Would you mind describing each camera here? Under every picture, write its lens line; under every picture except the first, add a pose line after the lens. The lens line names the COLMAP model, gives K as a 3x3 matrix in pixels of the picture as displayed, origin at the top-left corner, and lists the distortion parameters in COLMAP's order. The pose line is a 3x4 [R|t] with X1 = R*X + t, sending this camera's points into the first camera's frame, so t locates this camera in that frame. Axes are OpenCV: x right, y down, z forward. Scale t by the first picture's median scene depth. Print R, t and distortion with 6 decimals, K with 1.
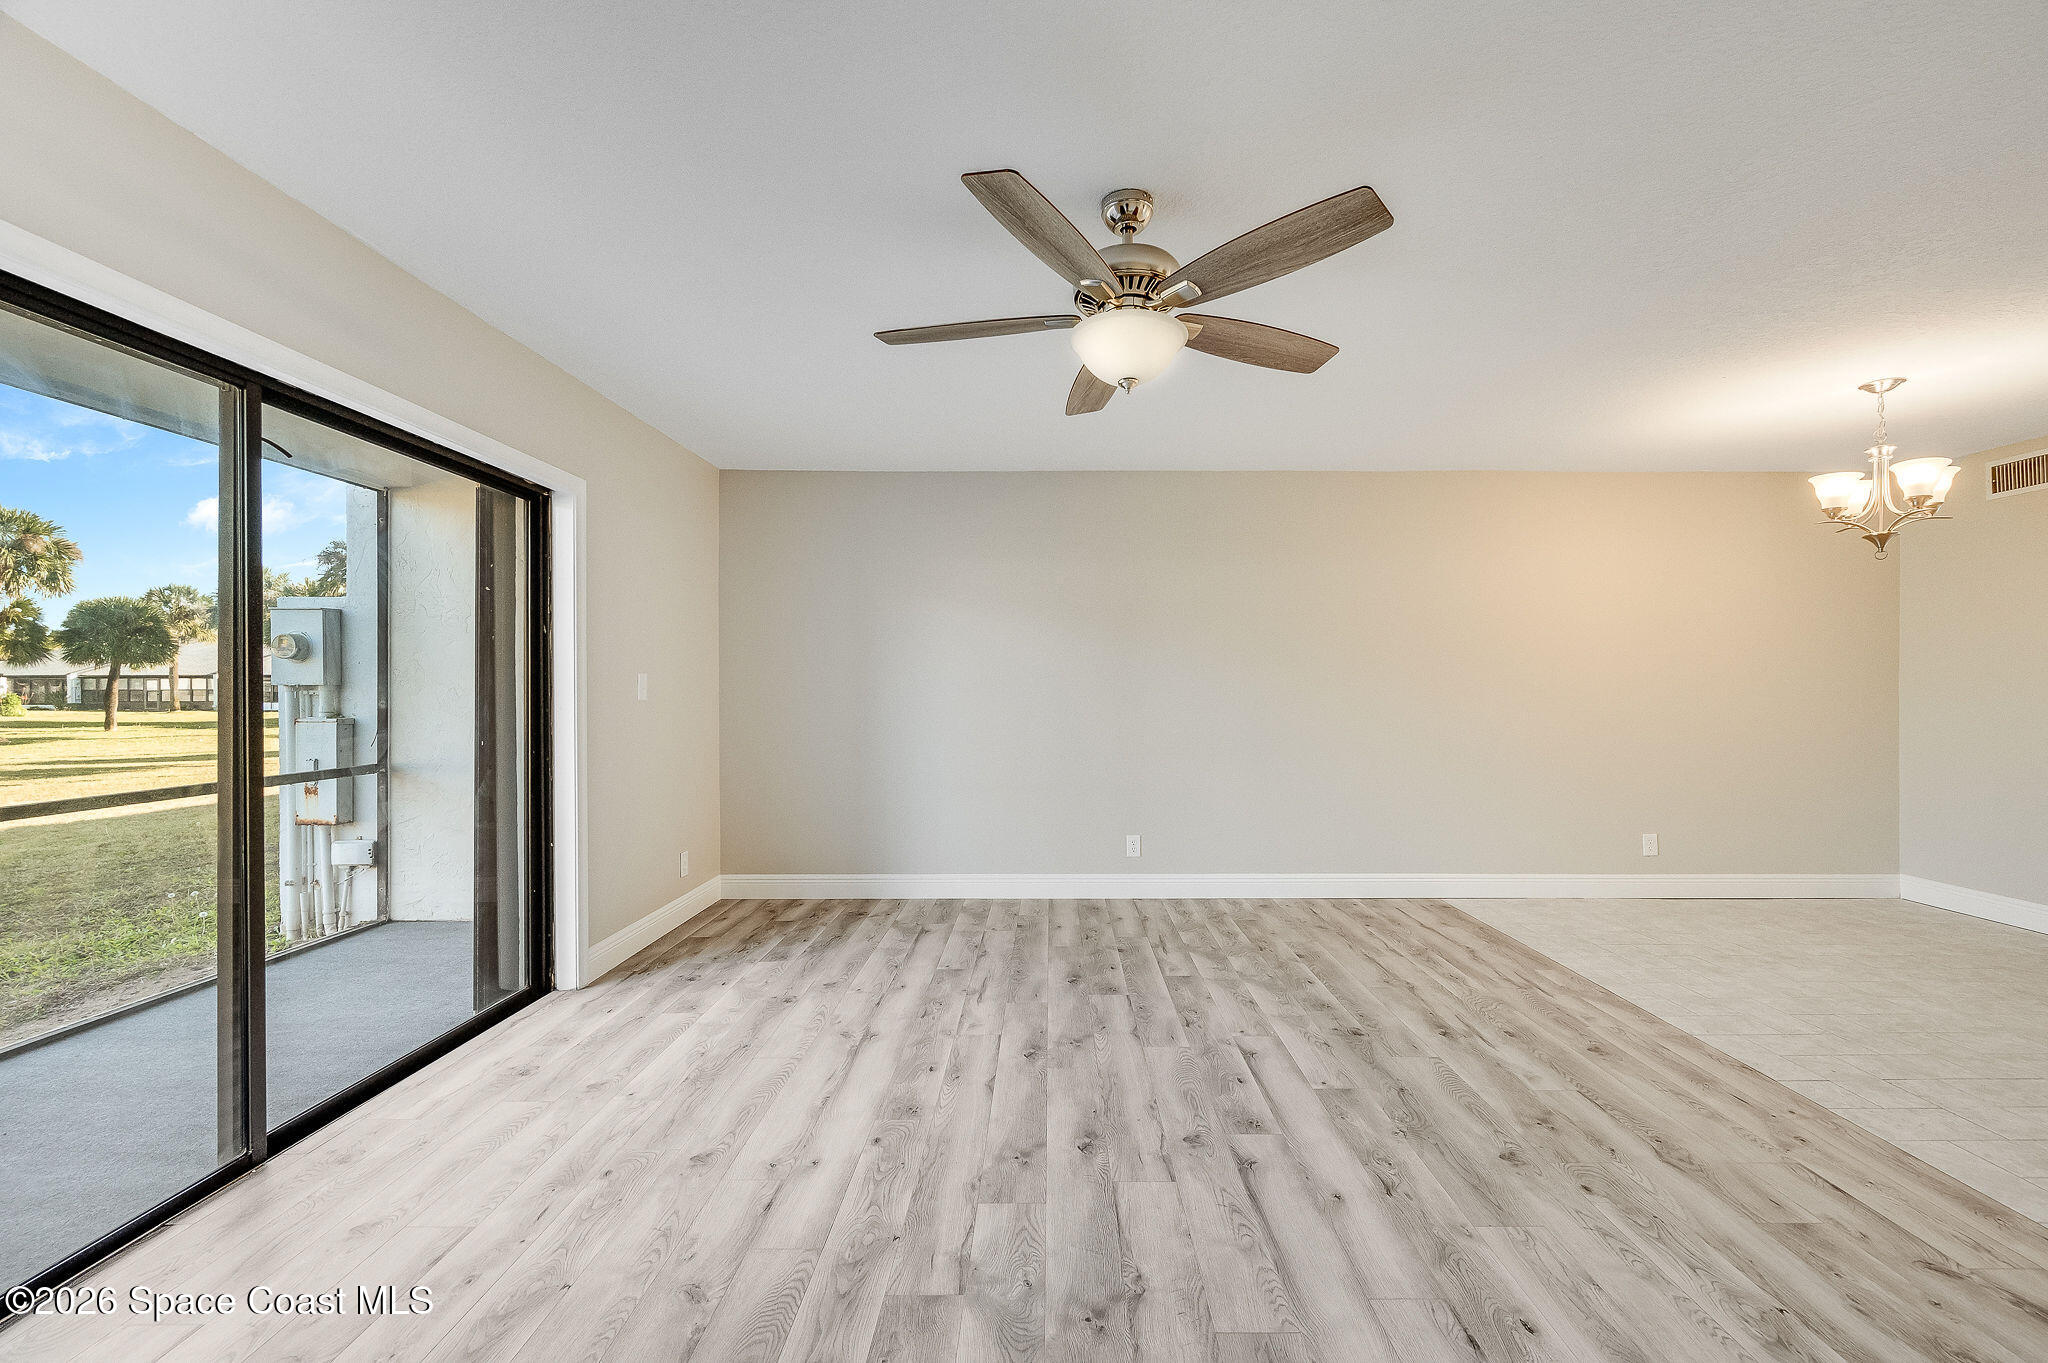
lens RADIAL K [[827.3, 0, 1057.6], [0, 827.3, 691.8], [0, 0, 1]] dist [0.000244, 0.000465]
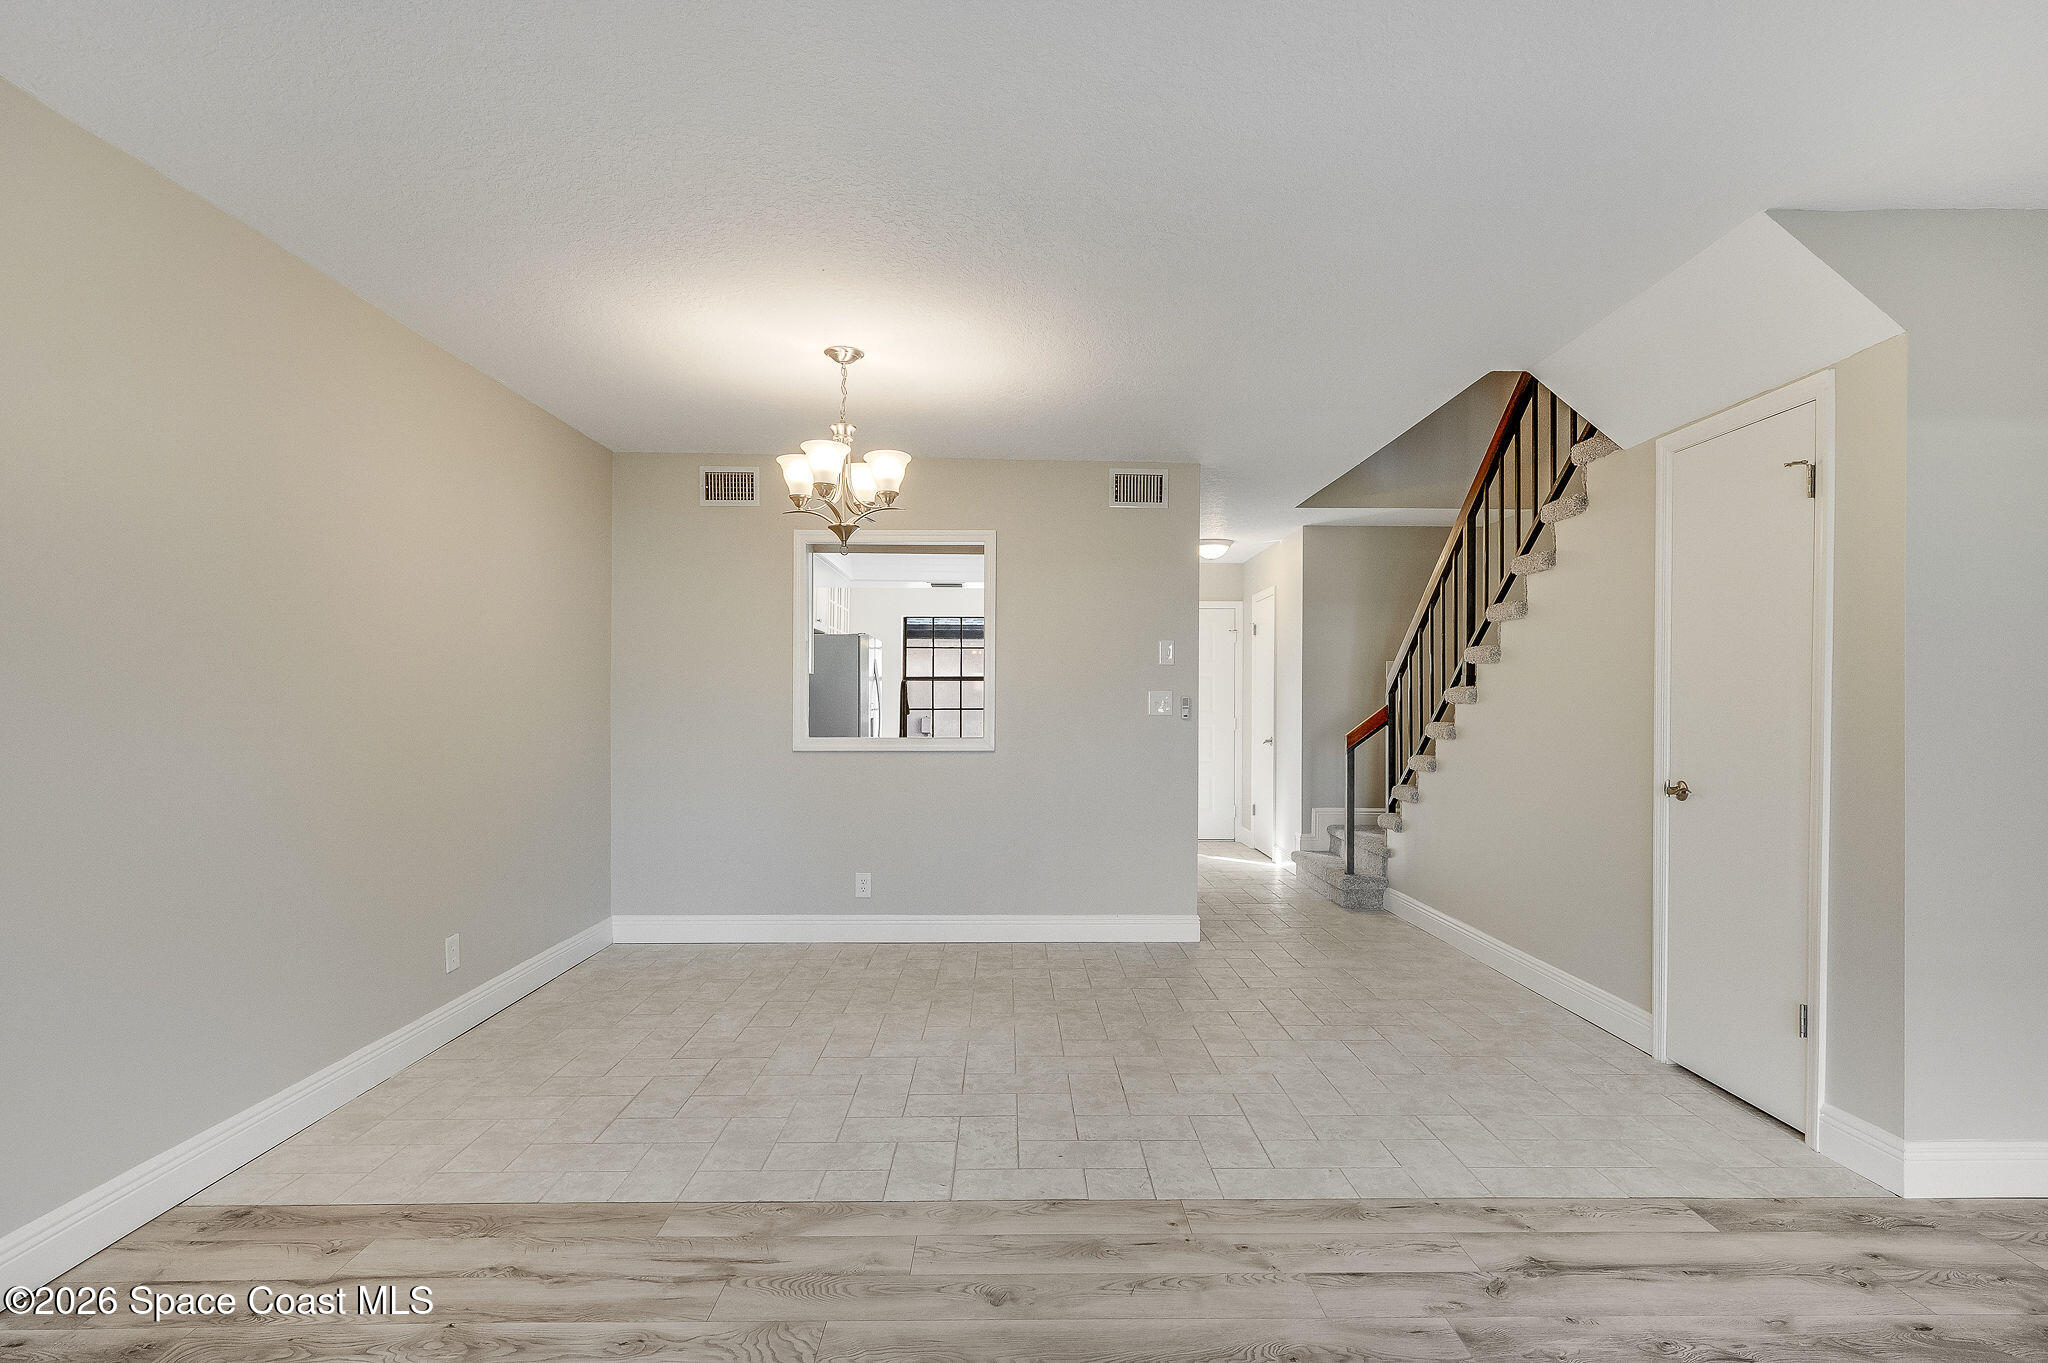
lens RADIAL K [[1021.4, 0, 1032.3], [0, 1021.4, 706.1], [0, 0, 1]] dist [0.003036, 0.001764]
pose [[-0.014949, -0.002414, 0.999885, -0.121440], [-0.001335, 0.999996, 0.002394, -0.004127], [-0.999887, -0.001299, -0.014953, 1.218126]]
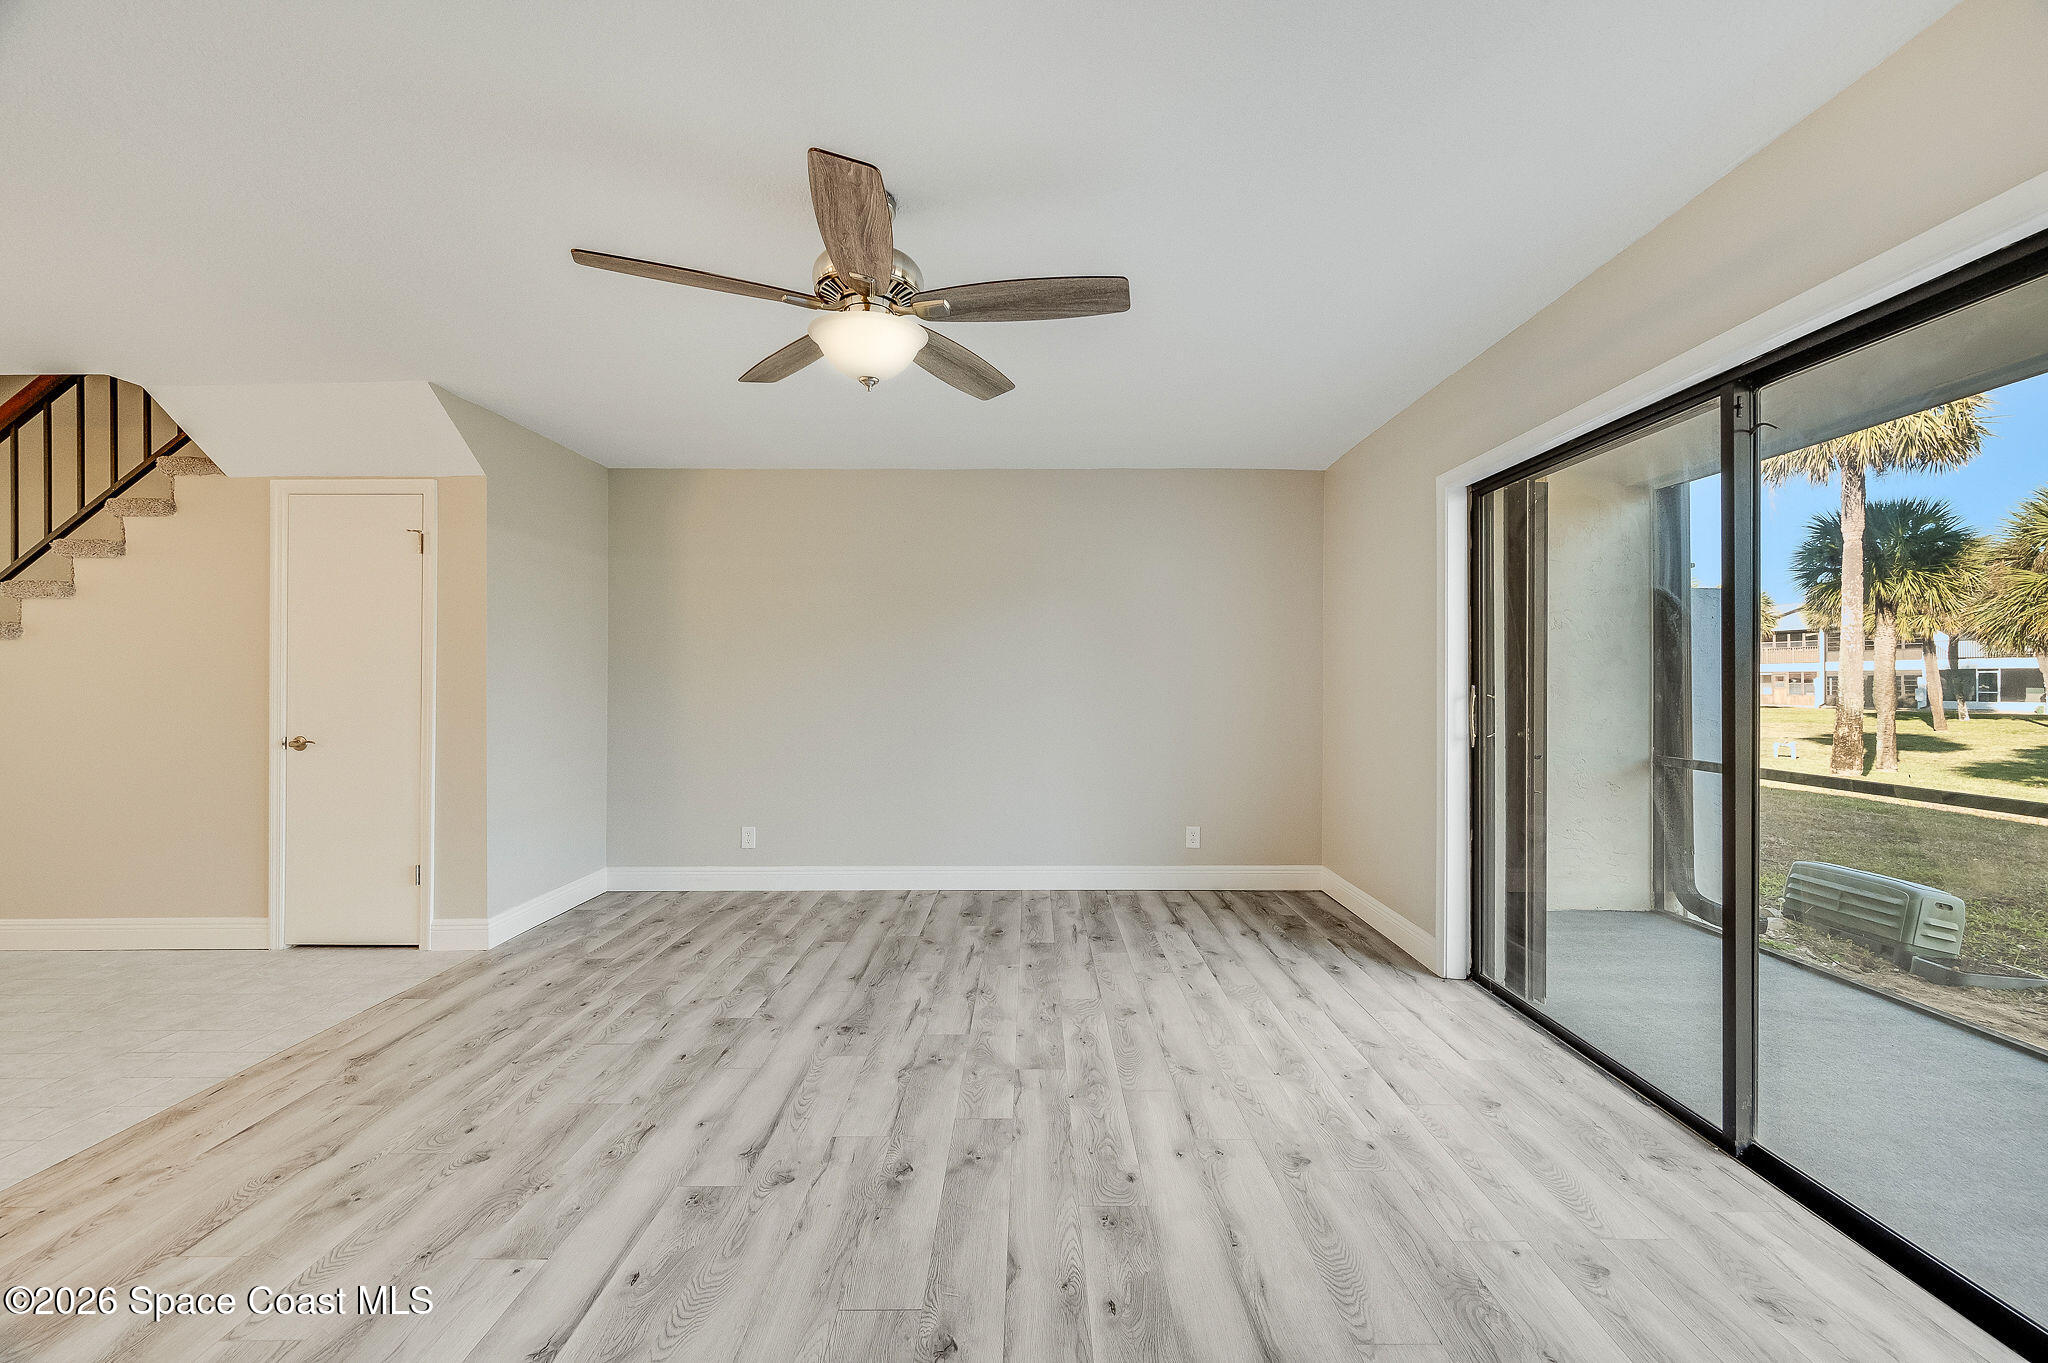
lens RADIAL K [[827.3, 0, 1025.2], [0, 827.3, 680.0], [0, 0, 1]] dist [0.000244, 0.000465]
pose [[-0.999859, 0.001176, 0.016774, -0.116342], [0.001259, 0.999987, 0.004923, -0.010923], [-0.016768, 0.004943, -0.999847, 1.883375]]
